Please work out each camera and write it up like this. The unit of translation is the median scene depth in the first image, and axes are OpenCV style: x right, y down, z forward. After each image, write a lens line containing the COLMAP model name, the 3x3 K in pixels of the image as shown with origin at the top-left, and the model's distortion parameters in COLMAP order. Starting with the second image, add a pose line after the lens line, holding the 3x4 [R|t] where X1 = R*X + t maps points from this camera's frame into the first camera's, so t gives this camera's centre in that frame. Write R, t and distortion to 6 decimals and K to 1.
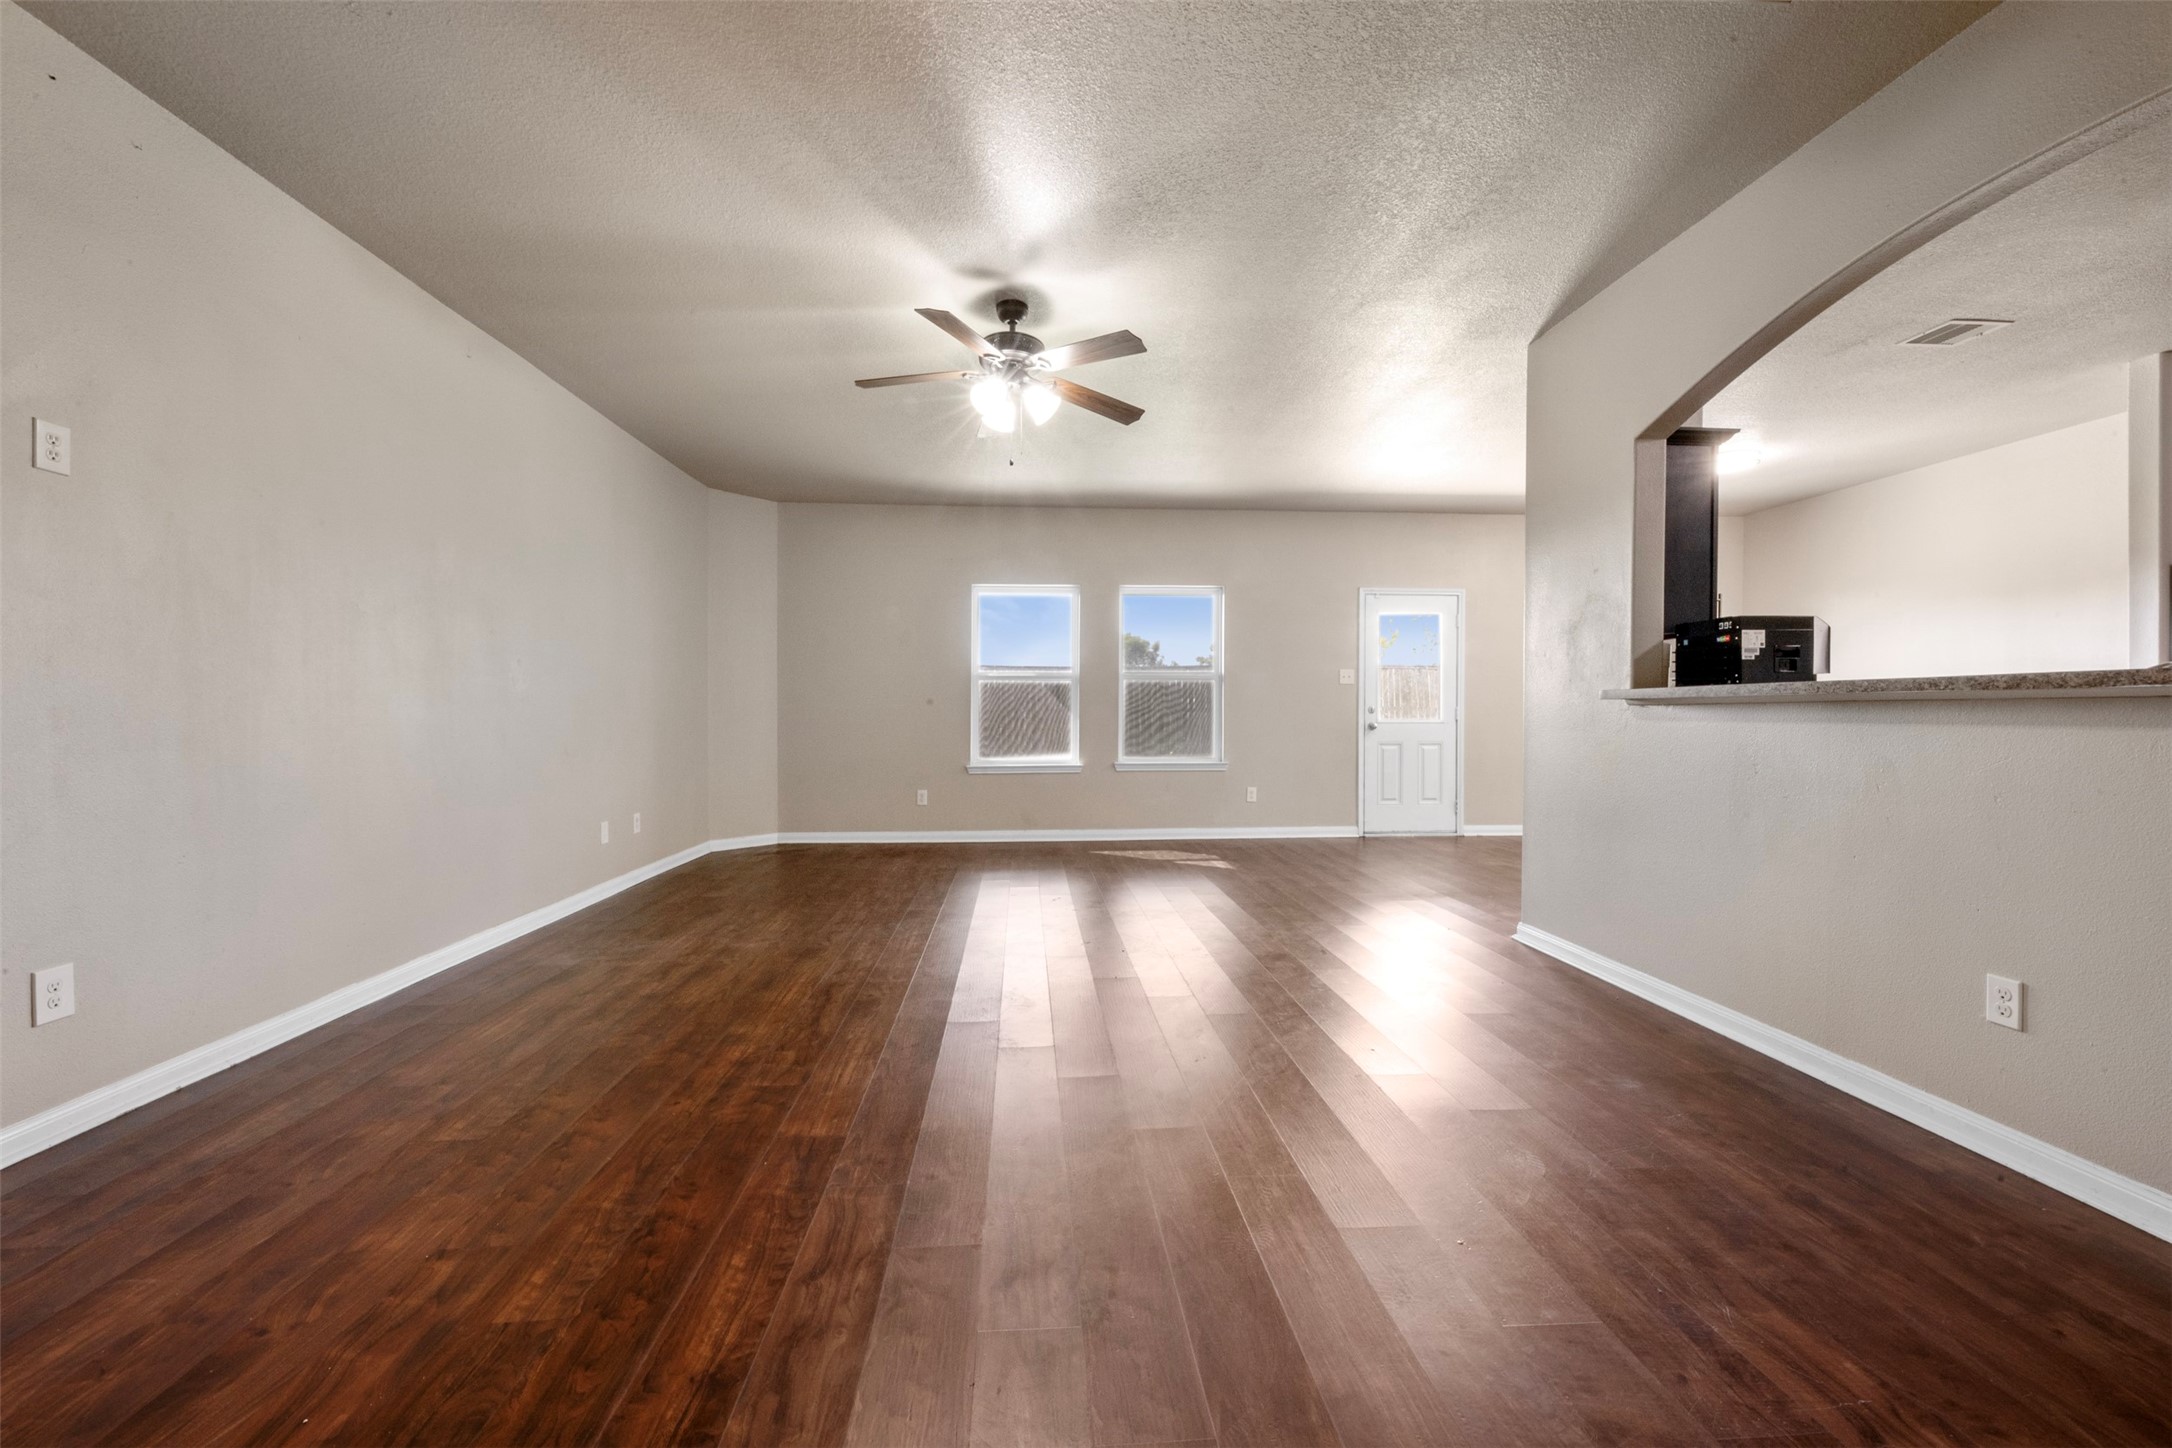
lens RADIAL K [[836.5, 0, 1089.5], [0, 836.5, 710.4], [0, 0, 1]] dist [0.000520, -0.000024]
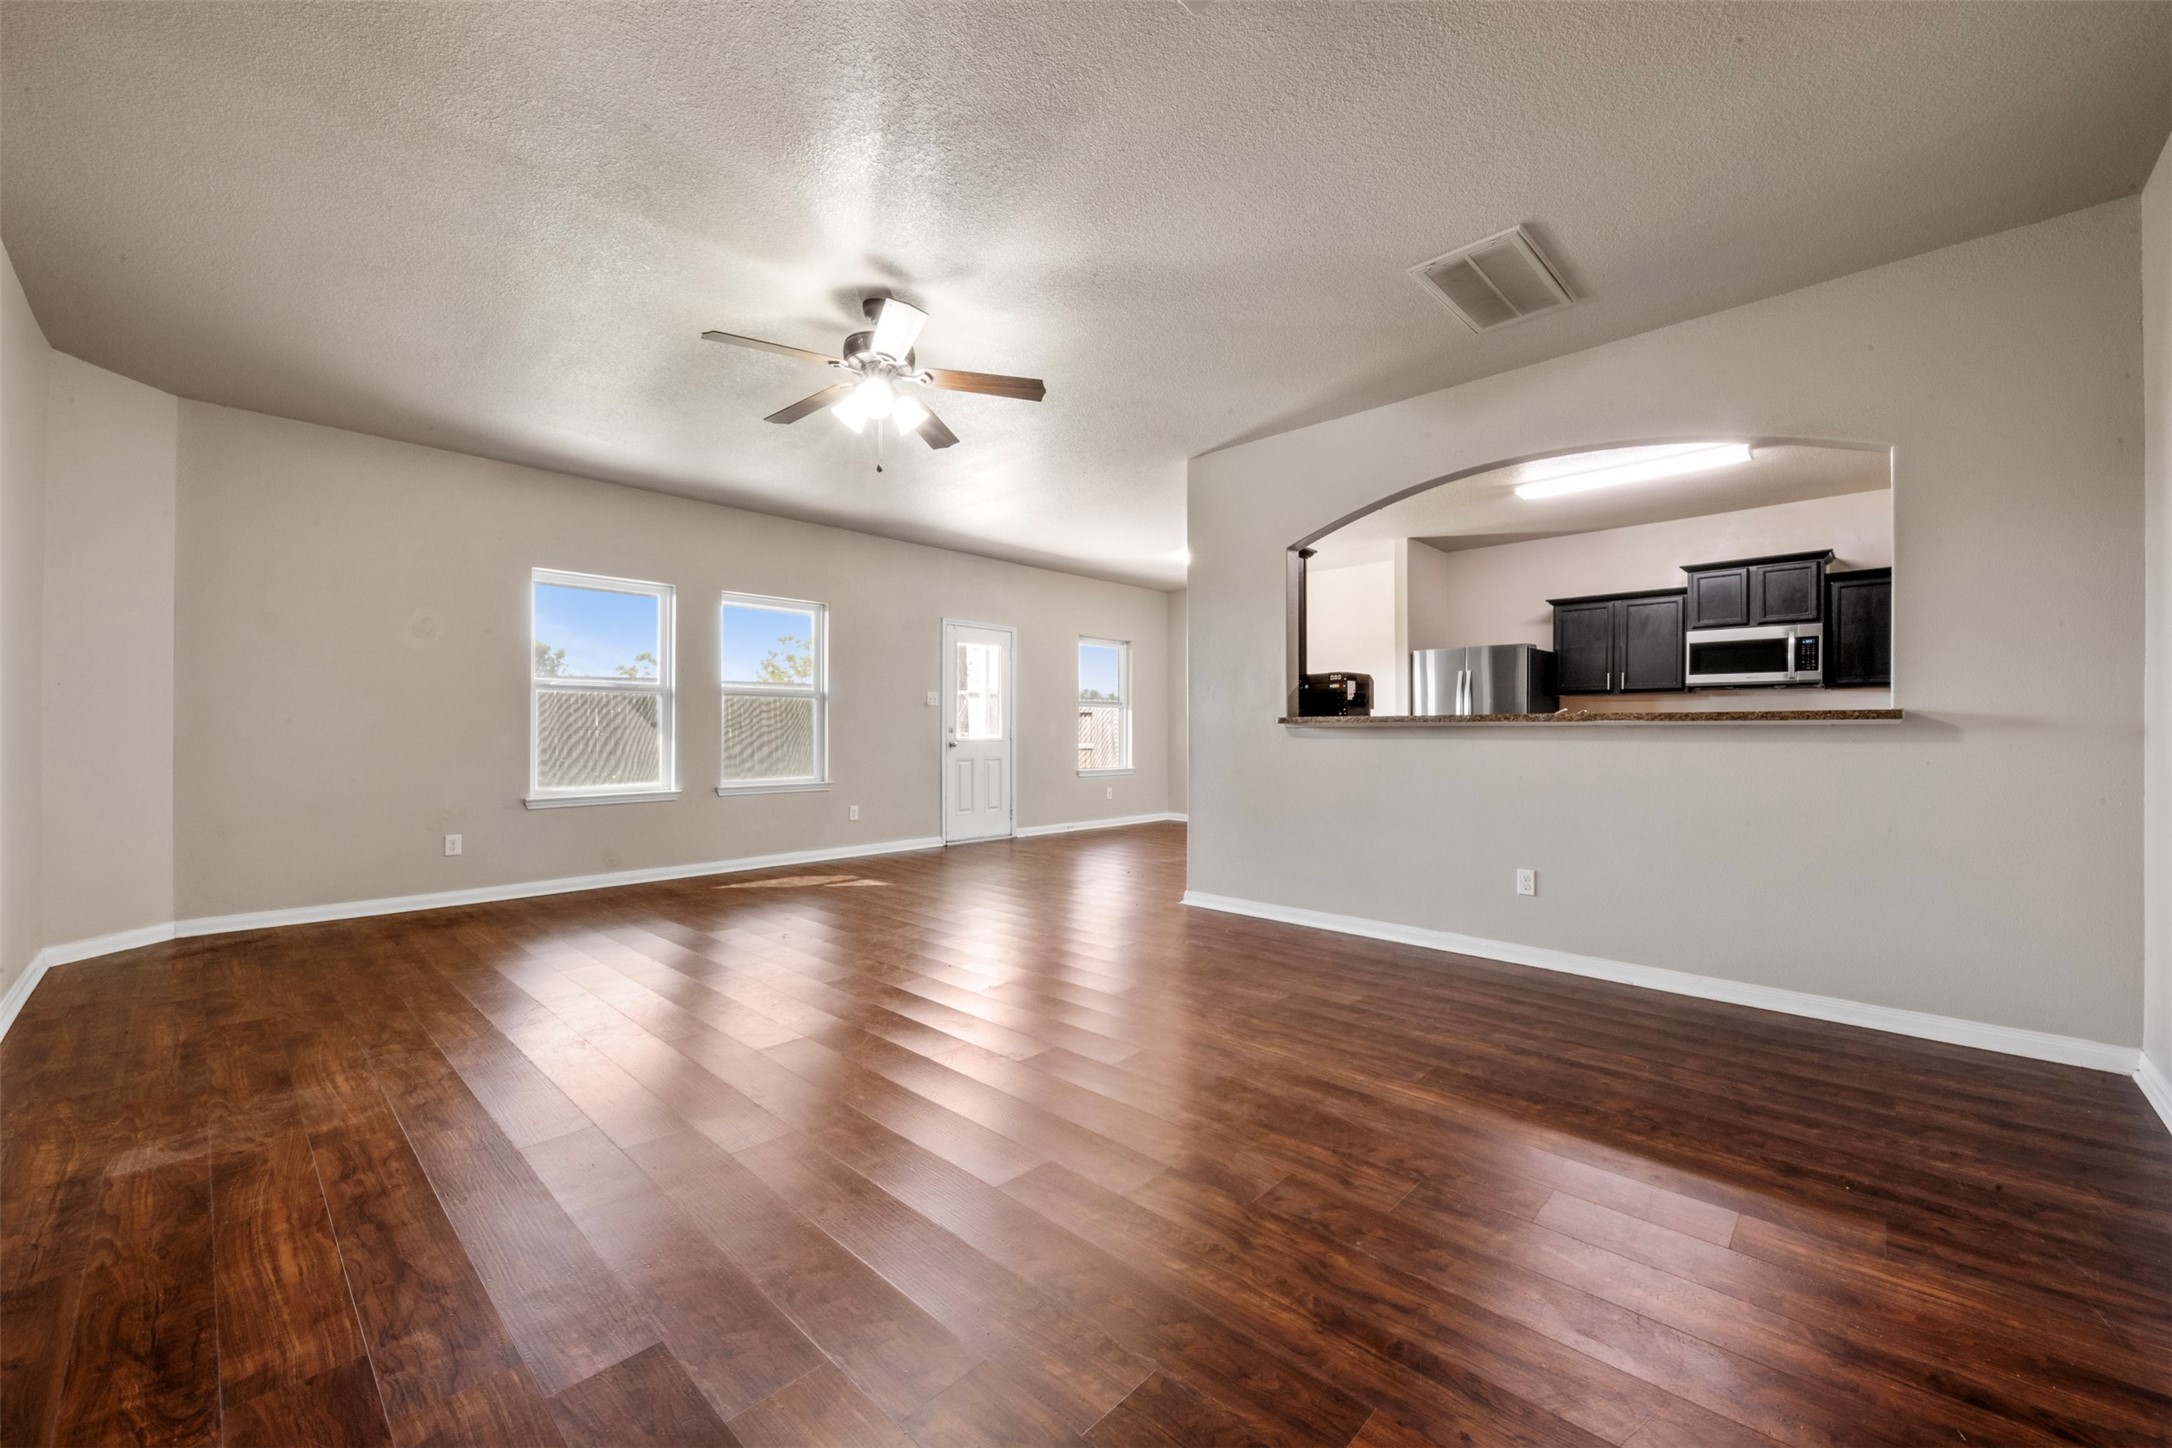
lens RADIAL K [[824.1, 0, 1086.0], [0, 824.1, 724.0], [0, 0, 1]] dist [0.000863, -0.000002]
pose [[0.744950, 0.008328, 0.667068, -0.269670], [-0.004035, 0.999960, -0.007978, -0.000202], [-0.667108, 0.003252, 0.744954, 0.072068]]
